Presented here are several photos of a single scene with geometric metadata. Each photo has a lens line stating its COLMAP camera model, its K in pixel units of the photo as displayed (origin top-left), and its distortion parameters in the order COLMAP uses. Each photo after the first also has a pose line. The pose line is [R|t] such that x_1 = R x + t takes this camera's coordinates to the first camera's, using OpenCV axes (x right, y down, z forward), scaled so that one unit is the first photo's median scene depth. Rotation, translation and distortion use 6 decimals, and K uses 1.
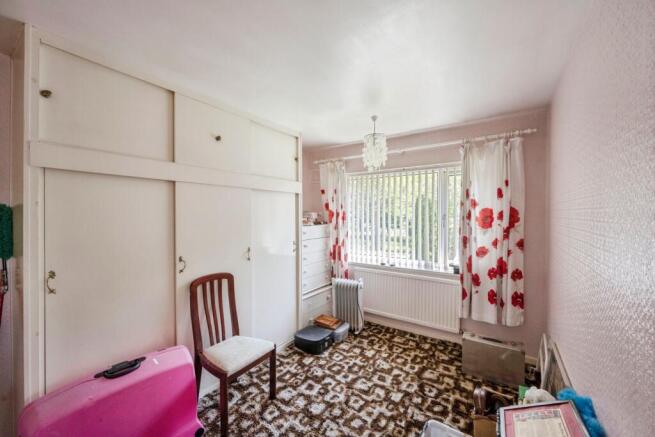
lens RADIAL K [[257.0, 0, 327.5], [0, 257.0, 218.5], [0, 0, 1]] dist [-0.023128, -0.000059]
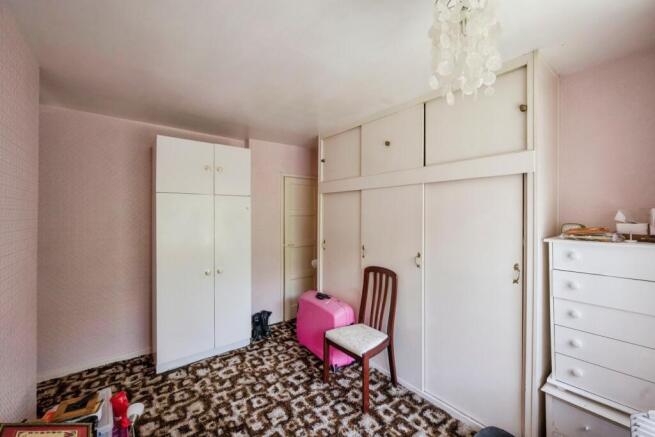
lens RADIAL K [[274.3, 0, 327.5], [0, 274.3, 218.5], [0, 0, 1]] dist [0.033334, 0.000036]
pose [[-0.304755, 0.011409, -0.952362, 1.016183], [-0.016681, 0.999711, 0.017314, -0.018884], [0.952285, 0.021163, -0.304477, 1.499180]]
